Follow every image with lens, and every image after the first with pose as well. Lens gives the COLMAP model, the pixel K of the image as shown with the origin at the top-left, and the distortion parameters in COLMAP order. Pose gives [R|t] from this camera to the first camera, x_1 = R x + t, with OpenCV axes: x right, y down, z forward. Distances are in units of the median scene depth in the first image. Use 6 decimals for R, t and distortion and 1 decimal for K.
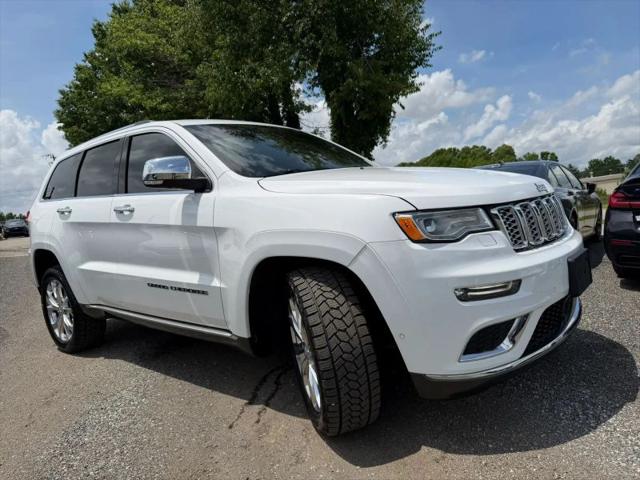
lens RADIAL K [[466.6, 0, 322.5], [0, 466.6, 242.1], [0, 0, 1]] dist [-0.004941, -0.007361]
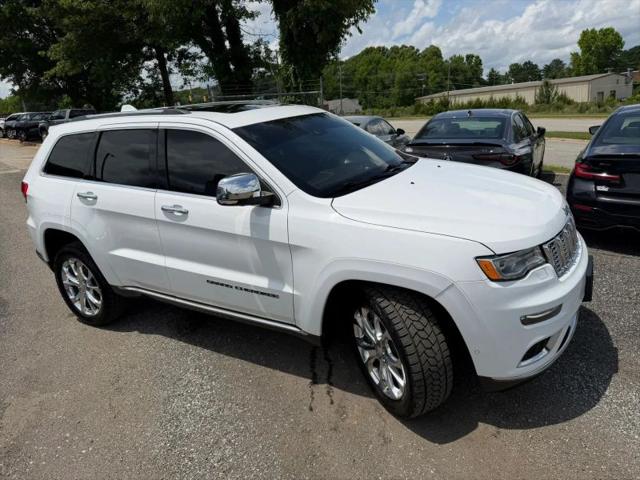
lens RADIAL K [[466.6, 0, 322.5], [0, 466.6, 242.1], [0, 0, 1]] dist [-0.004941, -0.007361]
pose [[0.986239, -0.031728, 0.162252, -0.314257], [-0.003837, 0.976755, 0.214326, -0.257146], [-0.165280, -0.211999, 0.963192, -0.070457]]
